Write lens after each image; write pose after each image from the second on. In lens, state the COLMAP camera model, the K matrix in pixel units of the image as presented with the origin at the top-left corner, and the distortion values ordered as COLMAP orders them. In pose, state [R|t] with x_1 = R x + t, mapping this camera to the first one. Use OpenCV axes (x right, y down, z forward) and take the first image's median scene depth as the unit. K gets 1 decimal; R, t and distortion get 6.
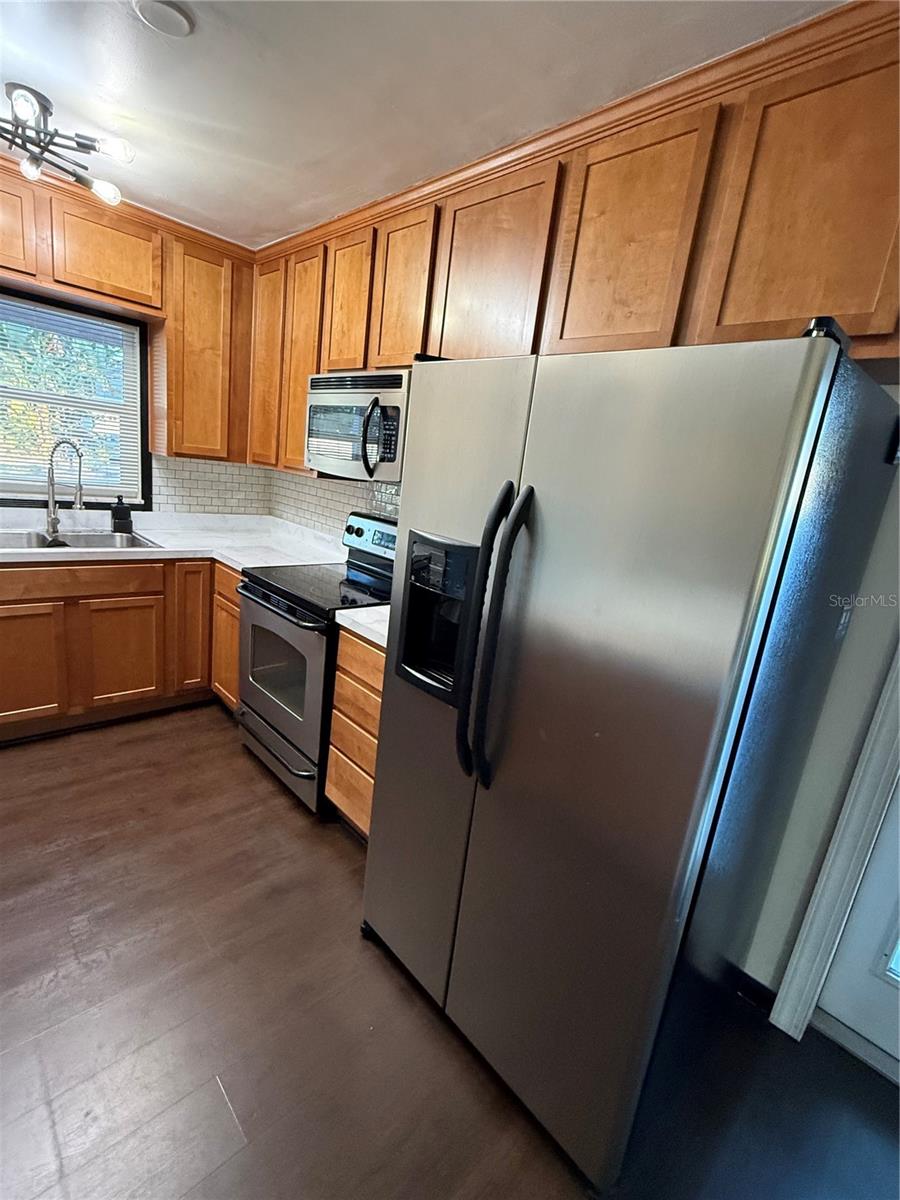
lens RADIAL K [[542.6, 0, 443.4], [0, 542.6, 600.5], [0, 0, 1]] dist [0.000000, -0.000119]
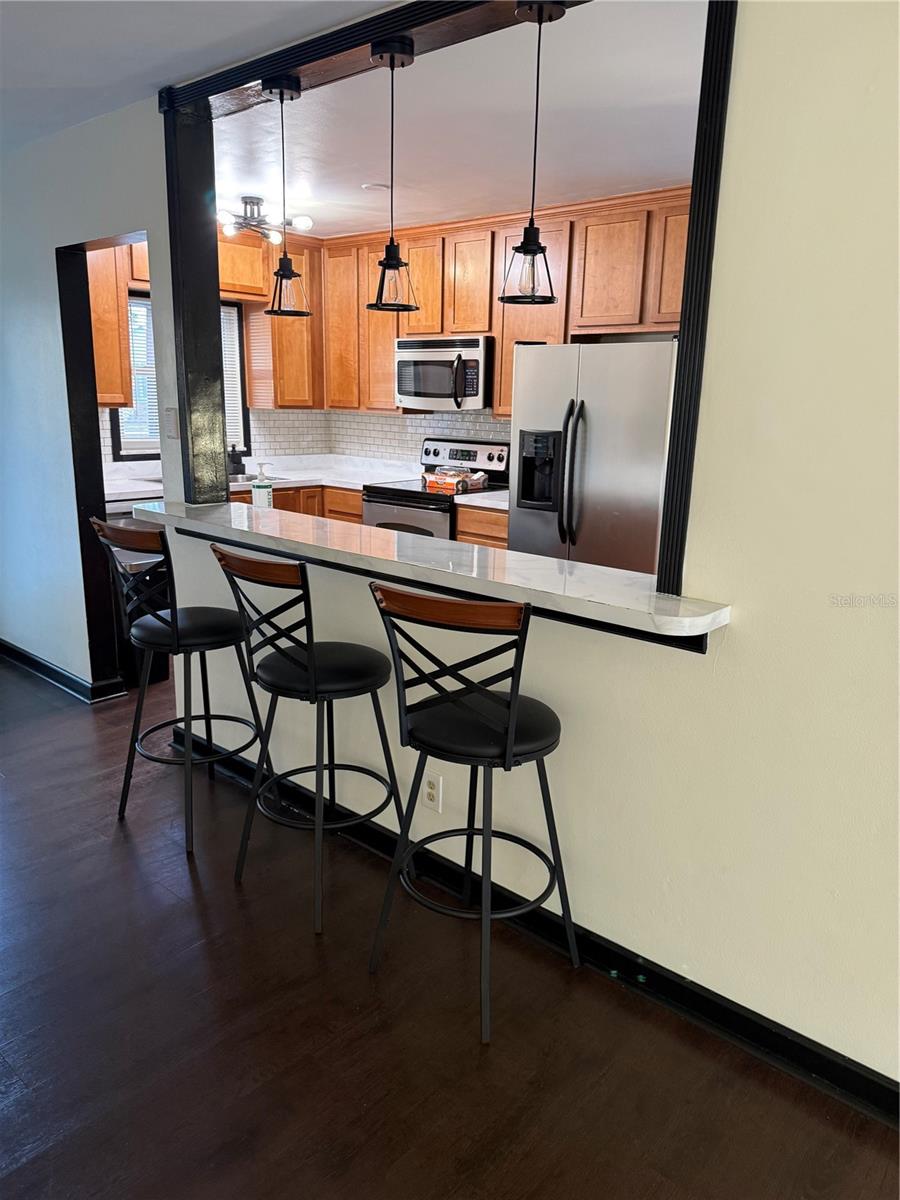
lens RADIAL K [[845.4, 0, 450.0], [0, 845.4, 605.3], [0, 0, 1]] dist [0.128686, -0.212911]
pose [[0.990773, -0.117680, 0.067233, -0.298414], [0.117327, 0.993051, 0.009183, 0.223616], [-0.067846, -0.001211, 0.997695, -1.040597]]
